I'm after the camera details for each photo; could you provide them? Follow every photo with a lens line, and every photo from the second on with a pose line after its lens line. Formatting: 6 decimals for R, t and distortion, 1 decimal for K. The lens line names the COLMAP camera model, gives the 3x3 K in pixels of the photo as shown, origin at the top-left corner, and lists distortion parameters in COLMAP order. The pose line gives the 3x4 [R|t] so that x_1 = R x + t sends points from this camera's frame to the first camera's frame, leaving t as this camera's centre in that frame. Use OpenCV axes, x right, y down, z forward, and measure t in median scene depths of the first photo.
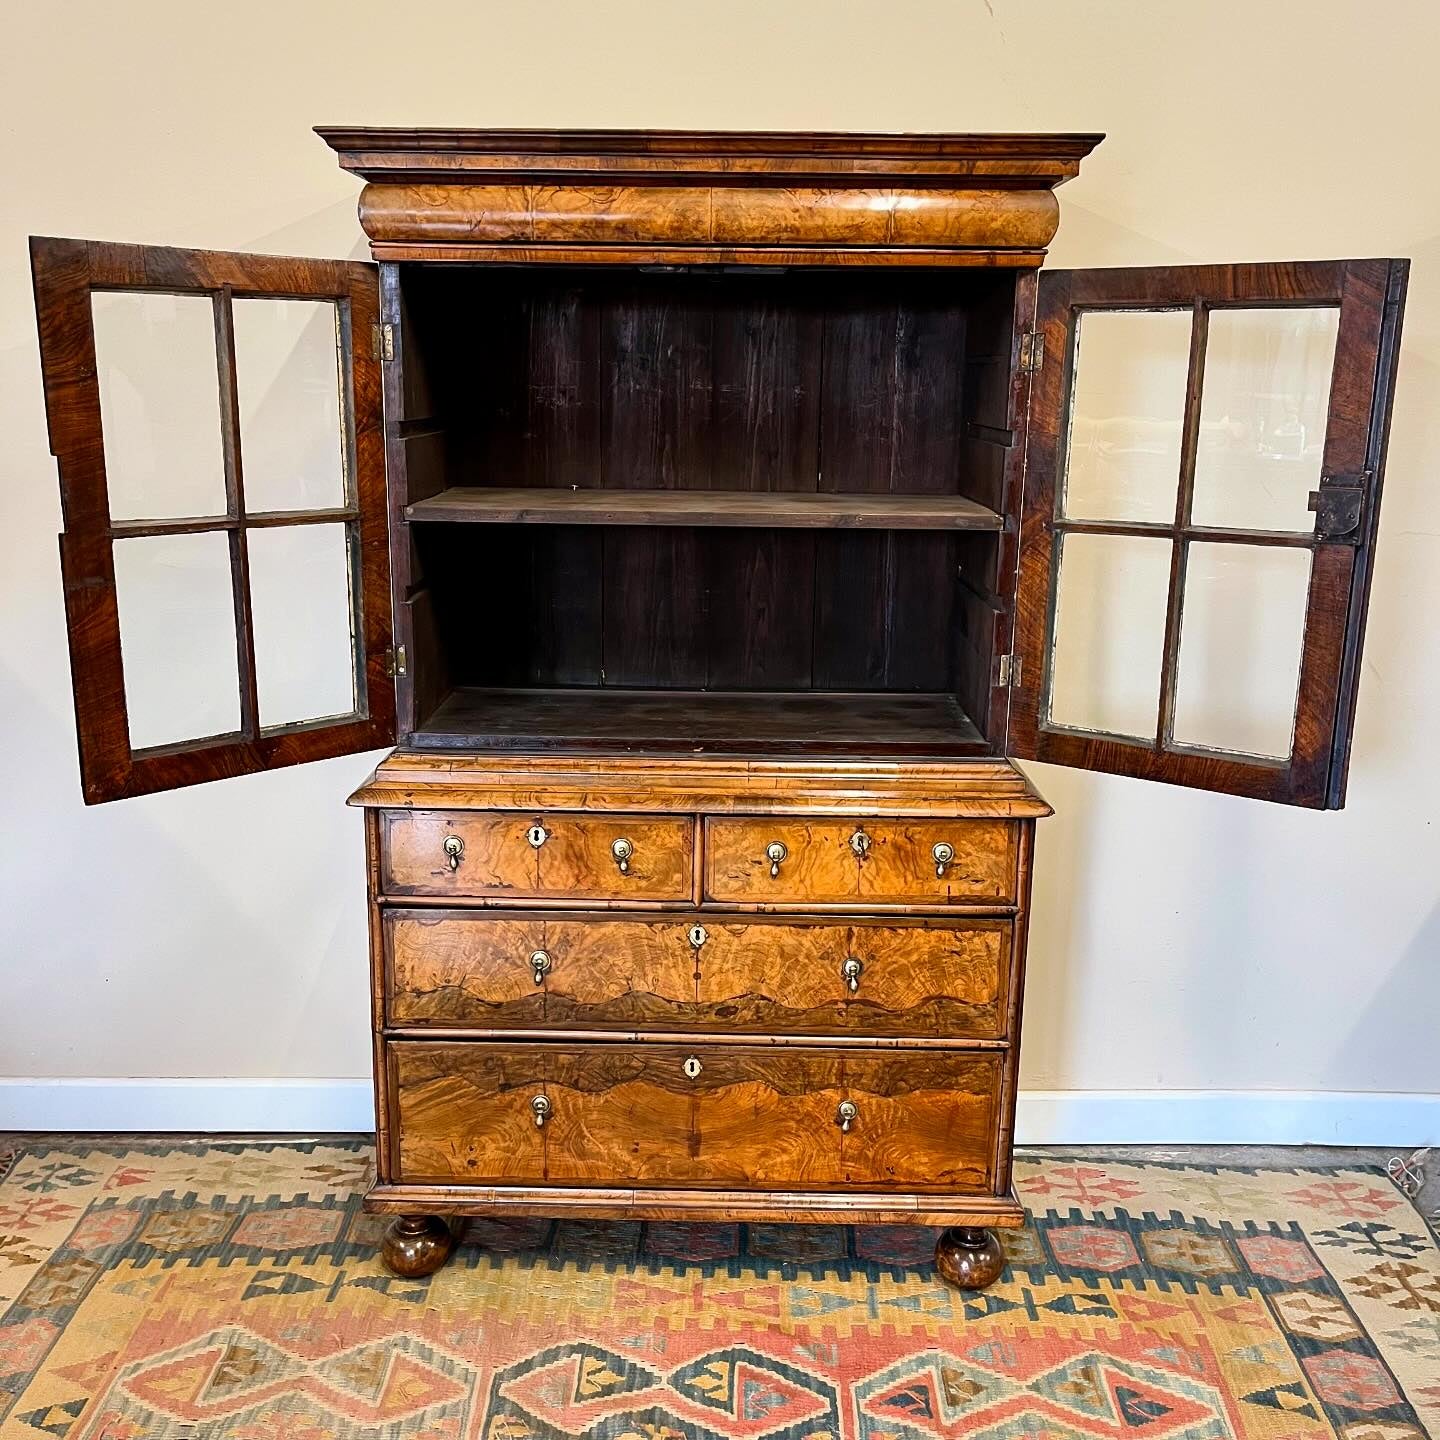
lens RADIAL K [[1462.5, 0, 709.0], [0, 1462.5, 727.5], [0, 0, 1]] dist [0.037243, 0.000000]
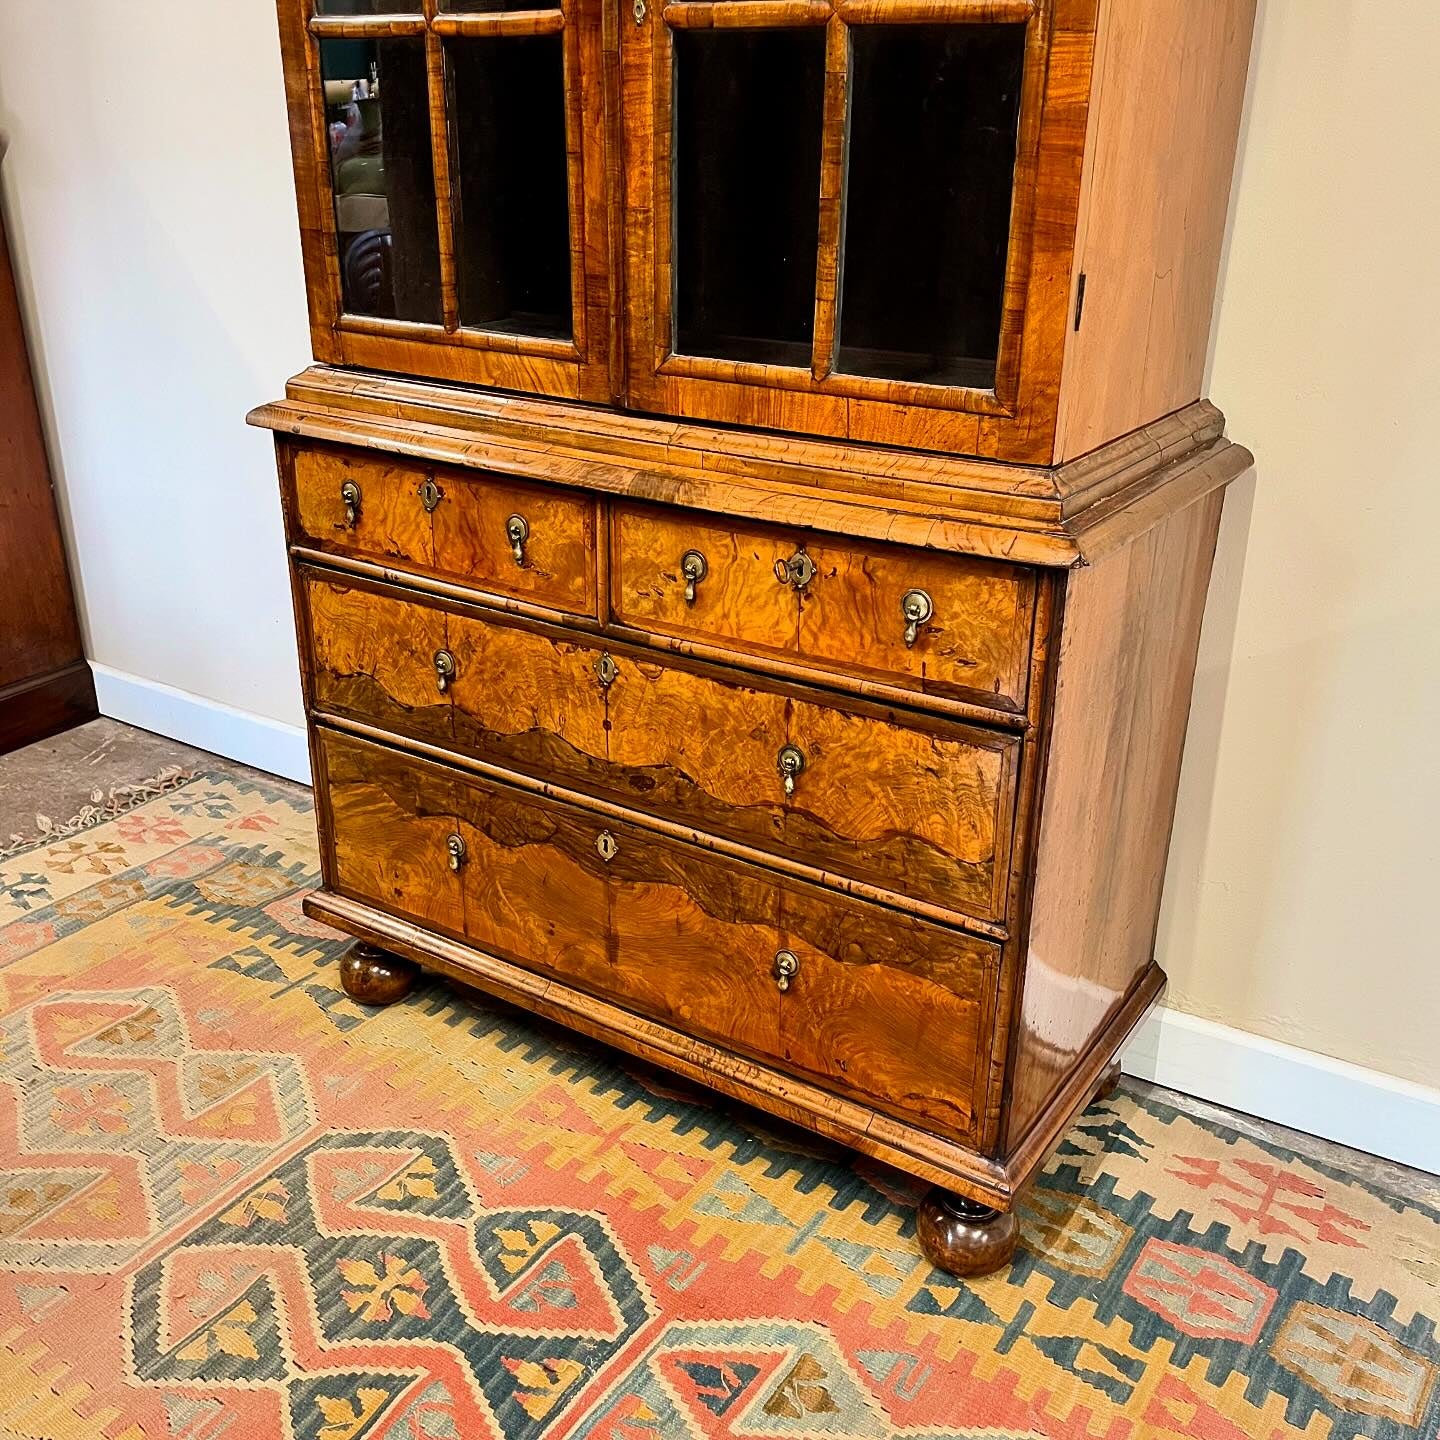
lens RADIAL K [[1462.5, 0, 723.7], [0, 1462.5, 734.8], [0, 0, 1]] dist [0.037243, 0.000000]
pose [[0.837106, 0.209570, -0.505306, 0.405219], [-0.127813, 0.973070, 0.191830, 0.030599], [0.531900, -0.095997, 0.841348, 0.432485]]
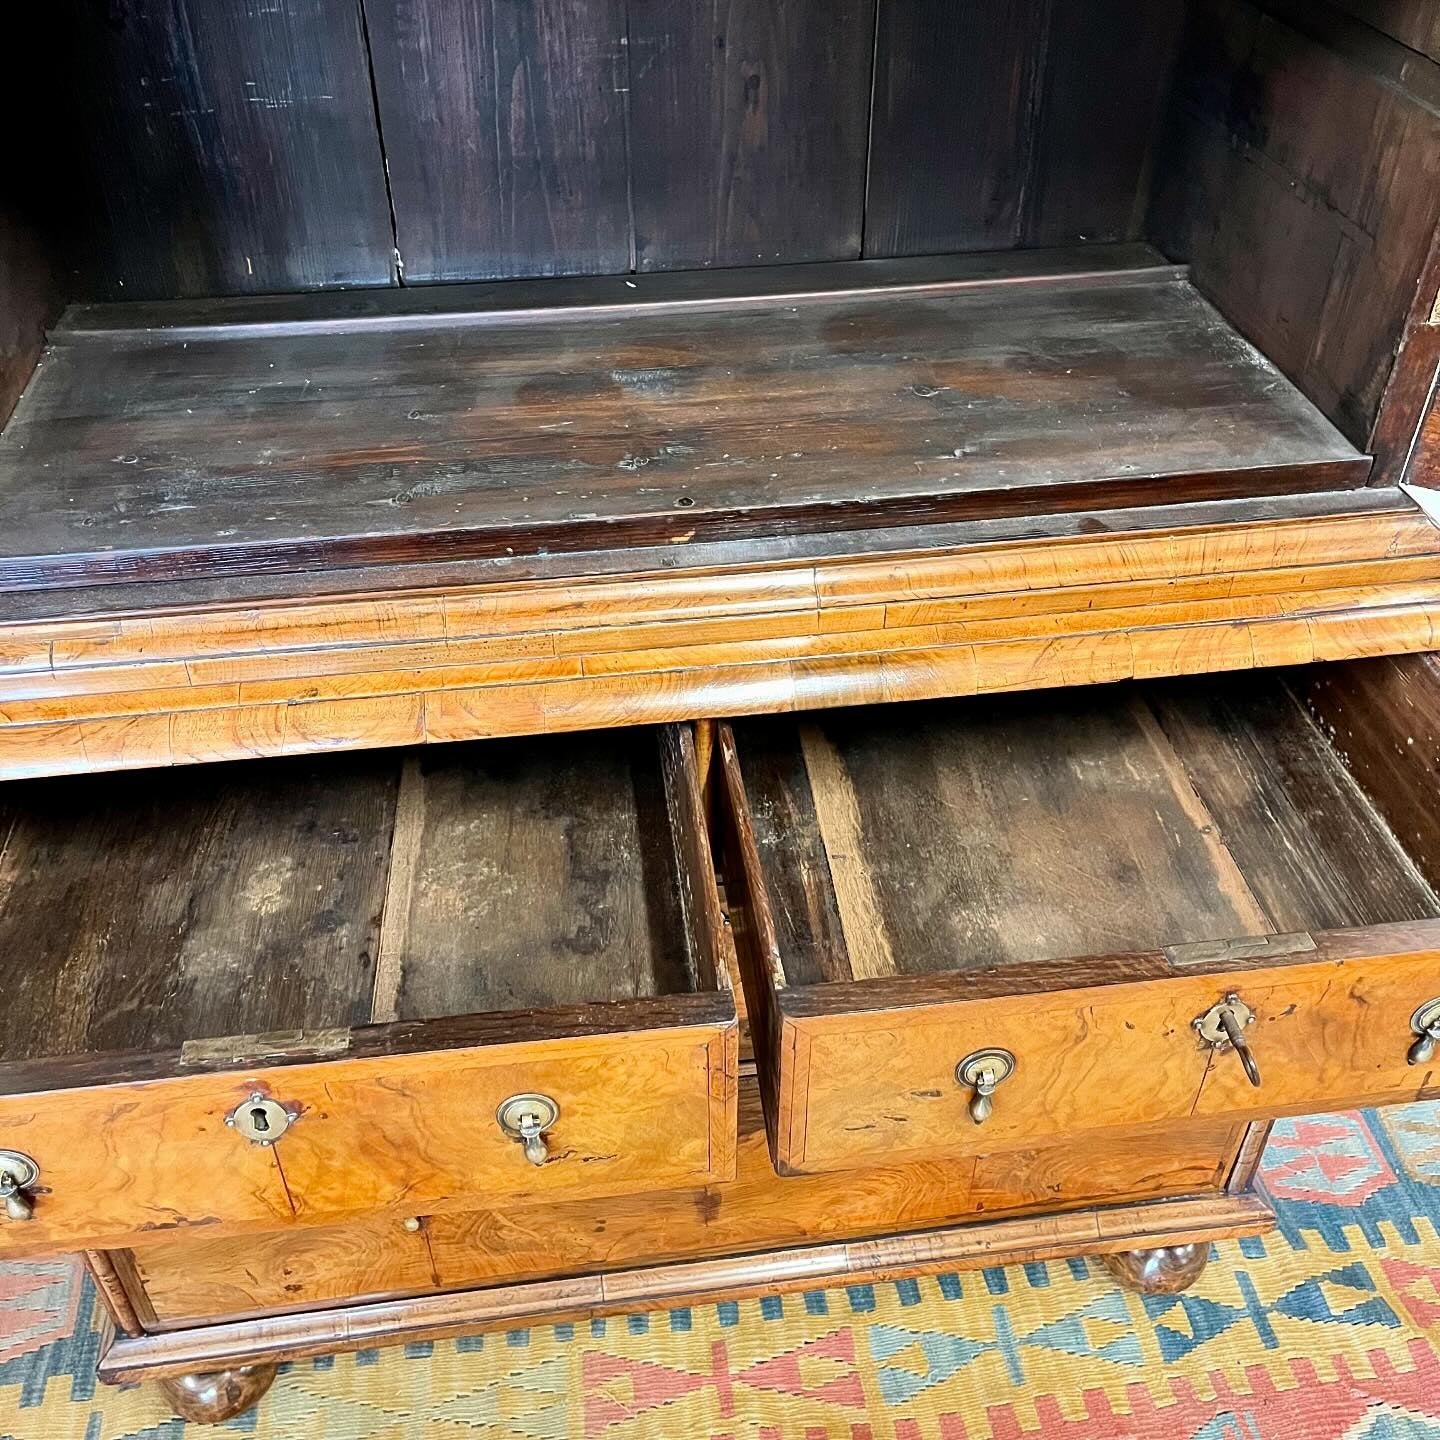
lens RADIAL K [[1462.5, 0, 716.7], [0, 1462.5, 732.1], [0, 0, 1]] dist [0.037243, 0.000000]
pose [[0.988362, -0.108413, 0.106707, -0.047460], [0.051635, 0.898932, 0.435034, -0.112122], [-0.143086, -0.424462, 0.894069, 0.613921]]
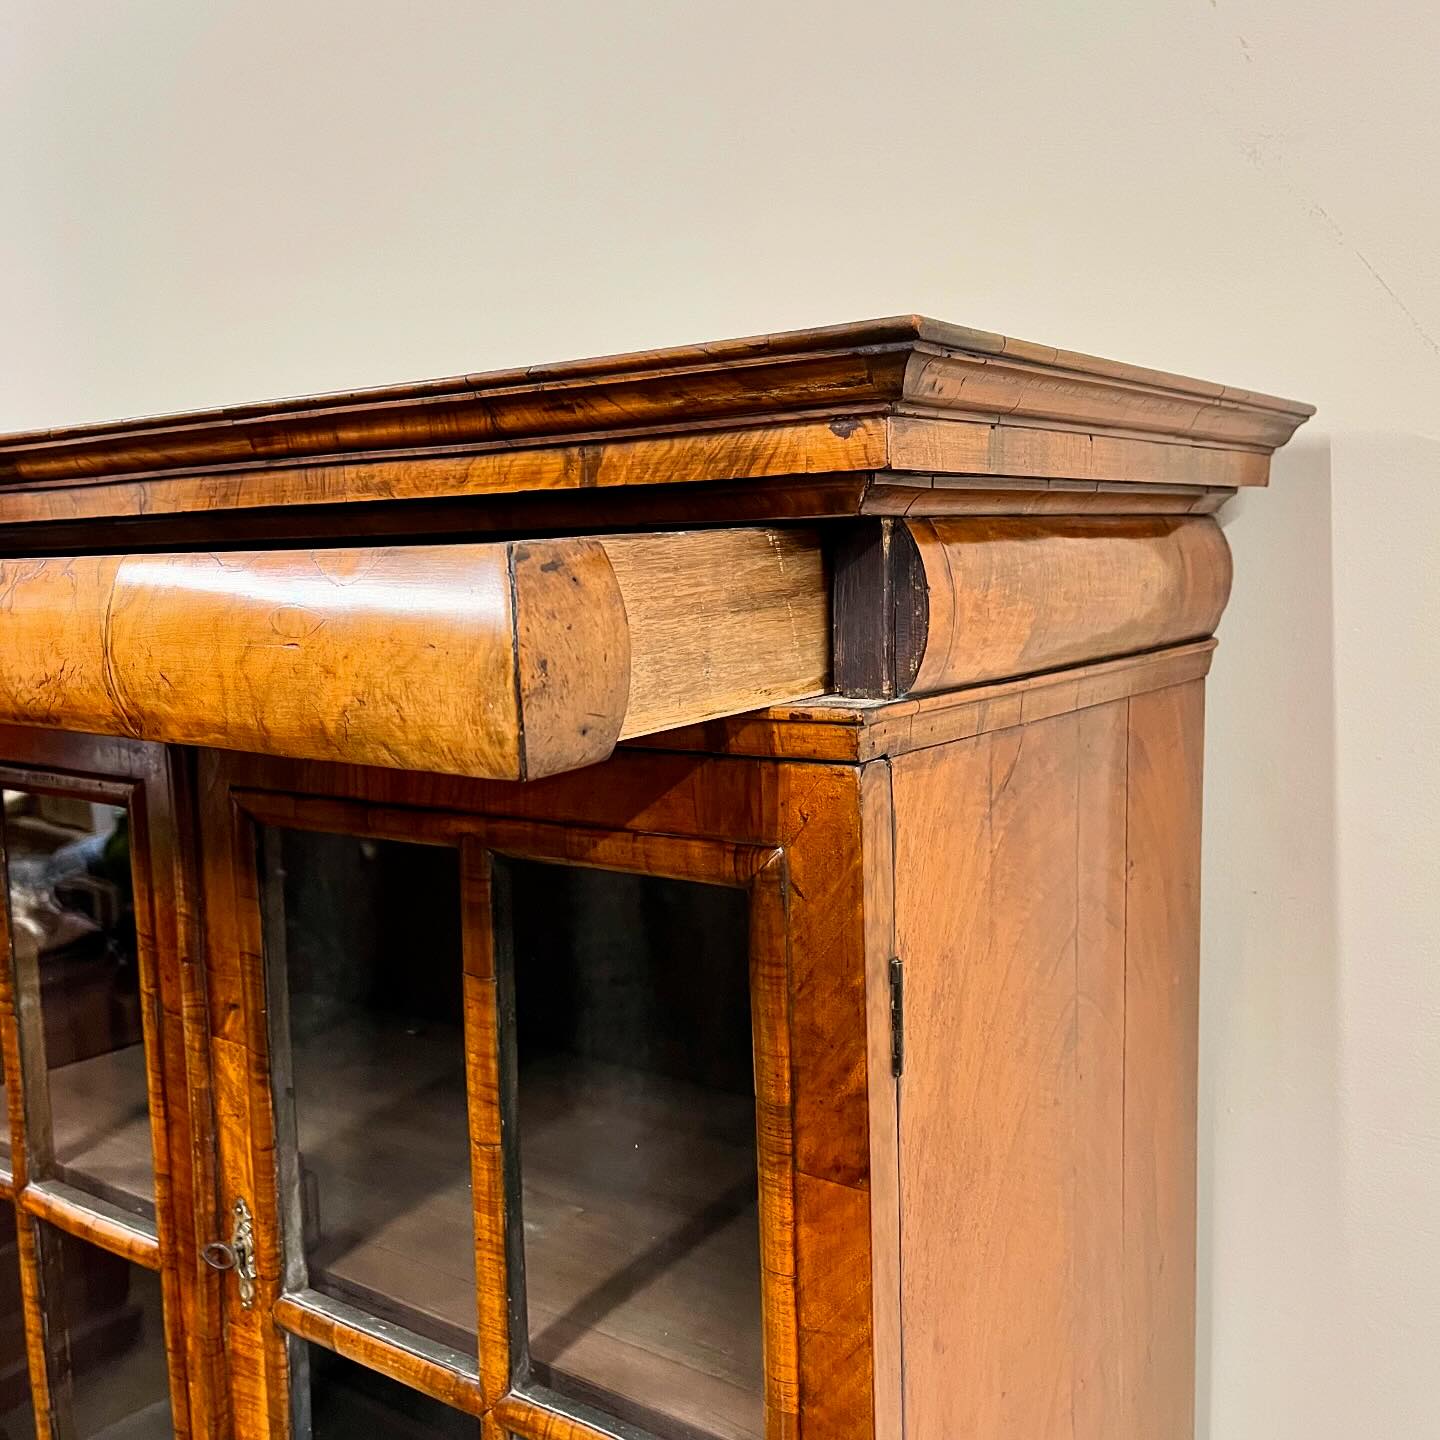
lens RADIAL K [[1462.5, 0, 711.1], [0, 1462.5, 744.6], [0, 0, 1]] dist [0.037243, 0.000000]
pose [[0.811191, 0.040348, -0.583388, 0.338917], [-0.100416, 0.992410, -0.070989, -0.267764], [0.576095, 0.116167, 0.809086, 0.681839]]
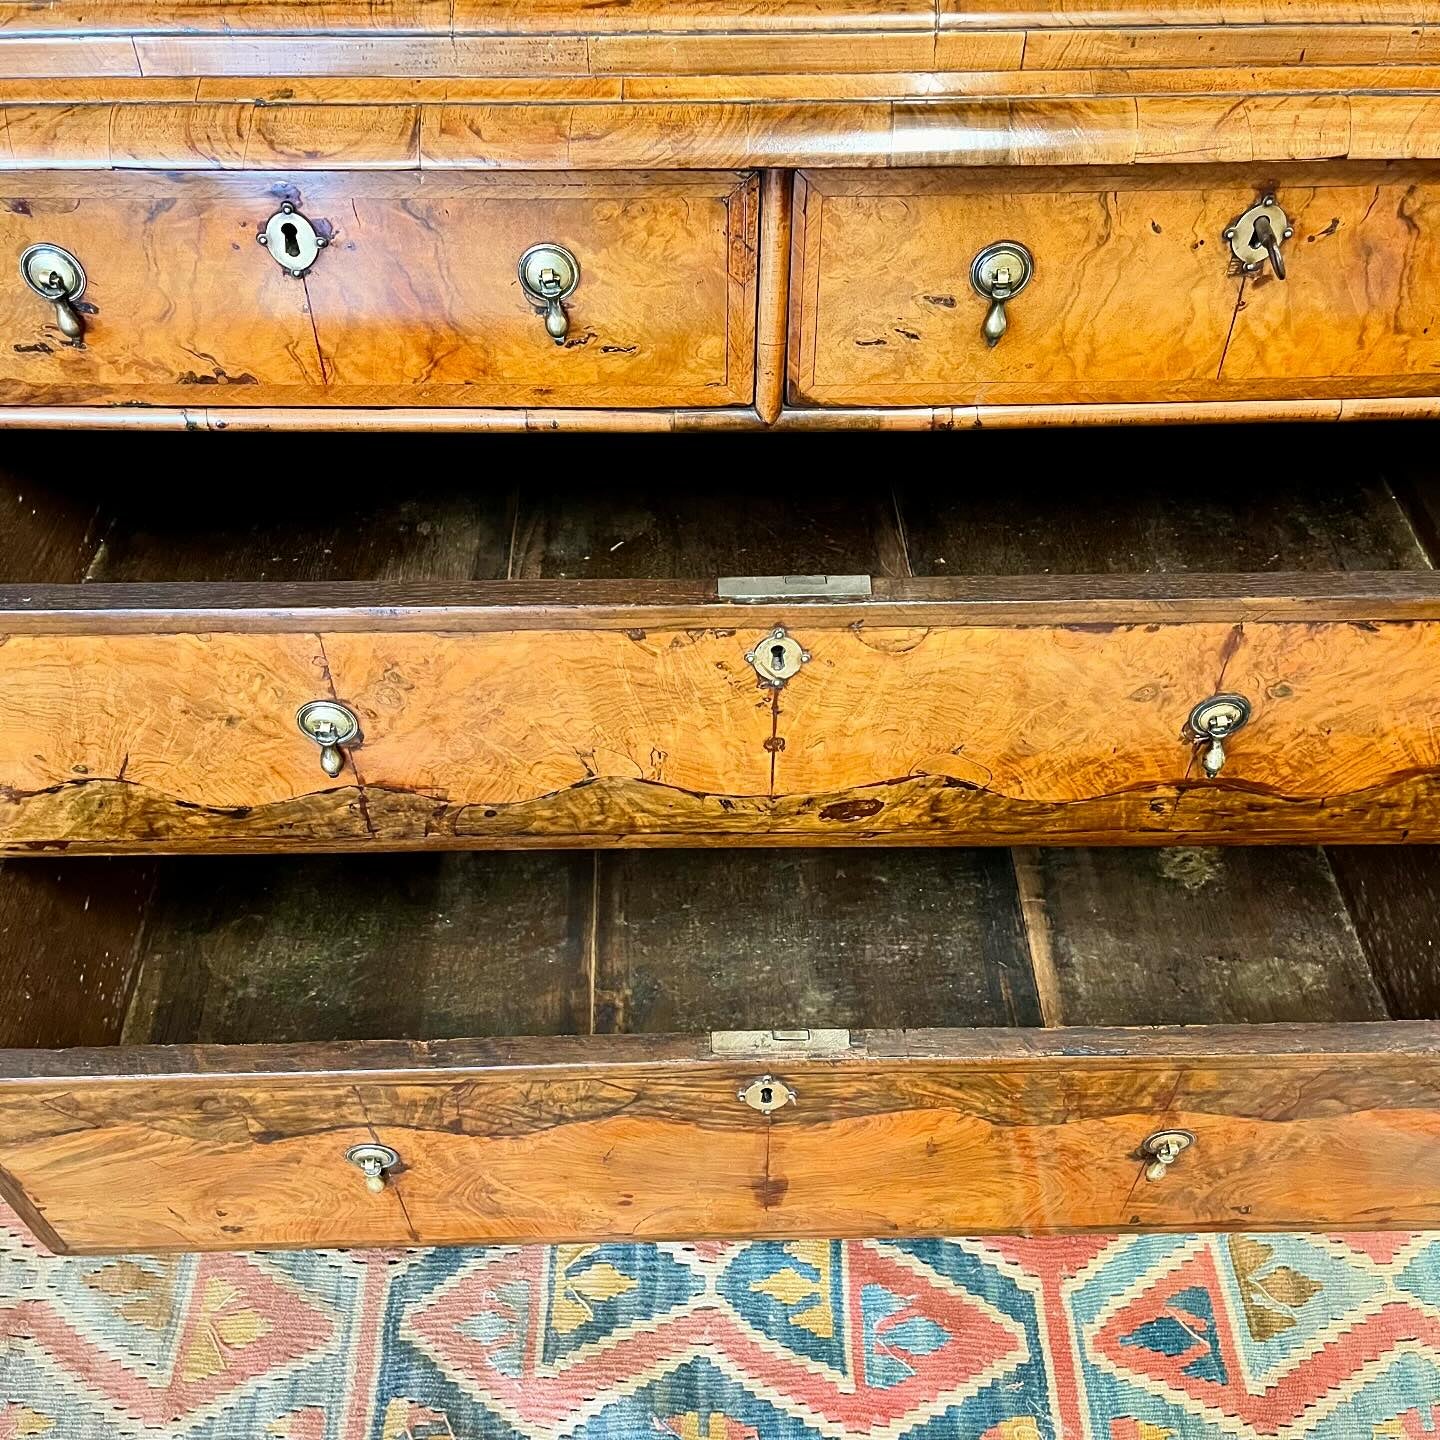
lens RADIAL K [[1462.5, 0, 707.0], [0, 1462.5, 739.5], [0, 0, 1]] dist [0.037243, 0.000000]
pose [[0.999685, -0.023995, -0.007368, -0.022436], [0.024149, 0.839290, 0.543147, -0.010930], [-0.006849, -0.543154, 0.839605, 0.643182]]
